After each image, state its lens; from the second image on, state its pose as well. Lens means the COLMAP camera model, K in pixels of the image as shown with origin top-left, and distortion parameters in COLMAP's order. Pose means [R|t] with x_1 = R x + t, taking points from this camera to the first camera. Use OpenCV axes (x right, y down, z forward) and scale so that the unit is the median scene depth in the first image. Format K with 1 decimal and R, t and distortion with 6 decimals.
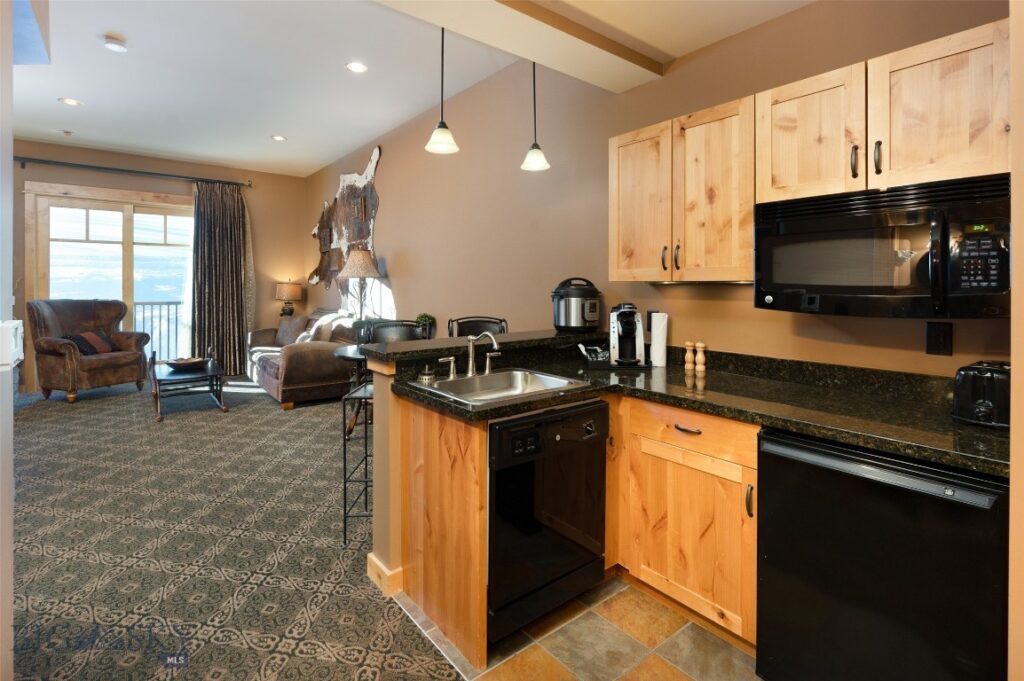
lens RADIAL K [[485.5, 0, 497.7], [0, 485.5, 283.7], [0, 0, 1]] dist [-0.000556, 0.000032]
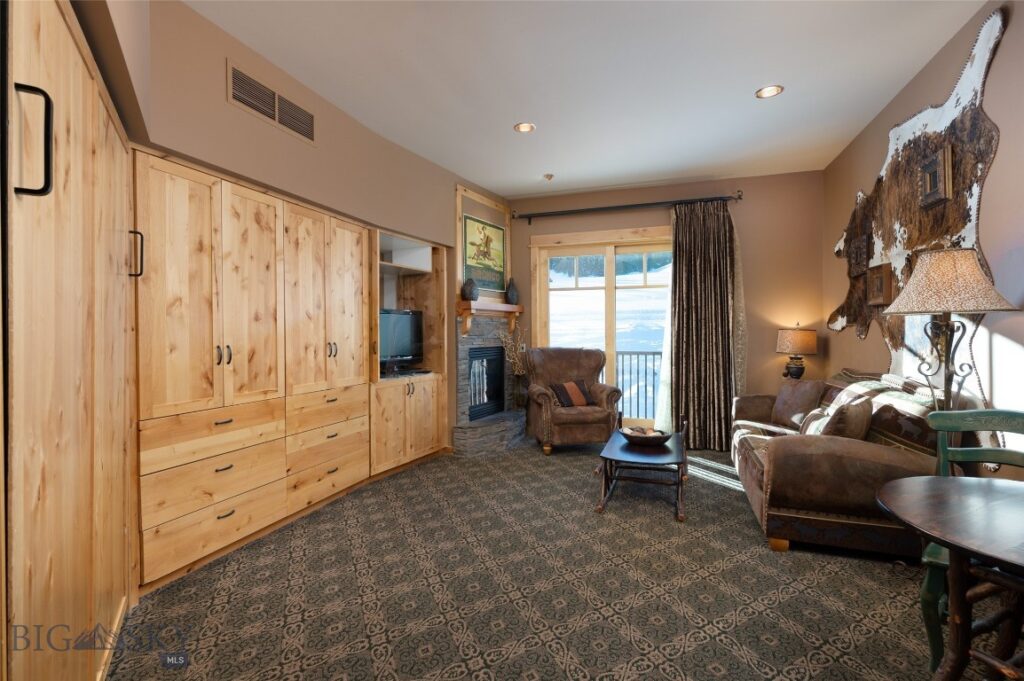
lens RADIAL K [[473.5, 0, 512.0], [0, 473.5, 340.5], [0, 0, 1]] dist [0.000292, 0.000045]
pose [[0.558046, 0.006863, -0.829782, -0.115149], [0.007332, 0.999886, 0.013202, 0.004037], [0.829778, -0.013451, 0.557932, 0.339213]]
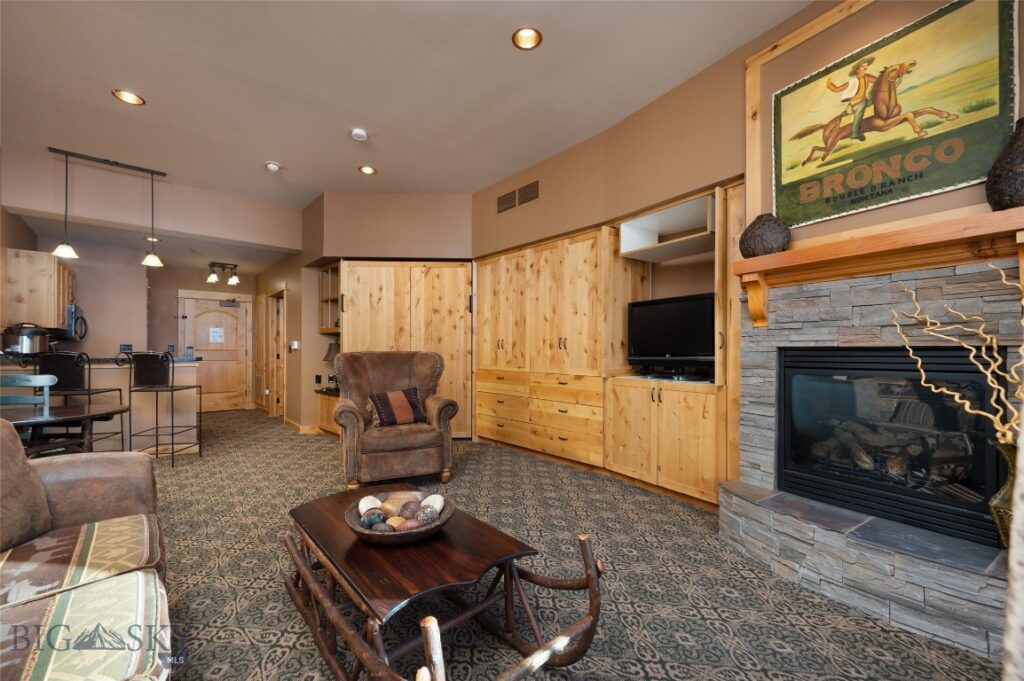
lens RADIAL K [[407.8, 0, 515.4], [0, 407.8, 349.0], [0, 0, 1]] dist [0.000636, -0.000060]
pose [[-0.996201, -0.002891, -0.087033, -0.567549], [-0.002615, 0.999991, -0.003289, 0.030687], [0.087042, -0.003049, -0.996200, 1.070862]]
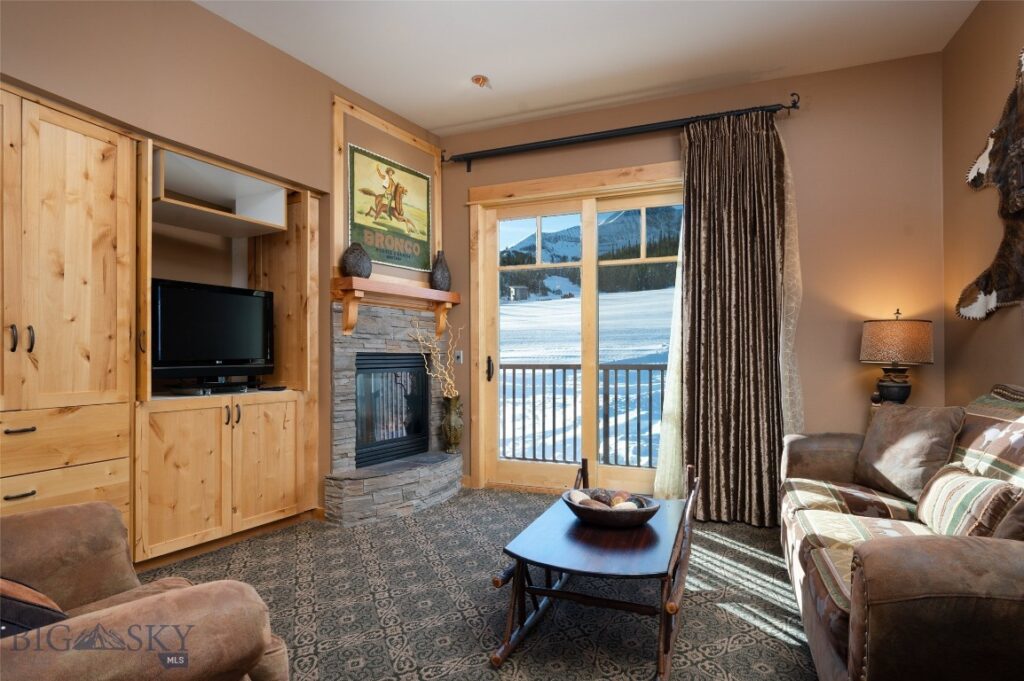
lens RADIAL K [[535.1, 0, 484.7], [0, 535.1, 357.6], [0, 0, 1]] dist [-0.024611, 0.001147]
pose [[0.492455, -0.000916, -0.870338, -0.251507], [0.001820, 0.999998, -0.000023, 0.032873], [0.870336, -0.001572, 0.492456, 0.565190]]
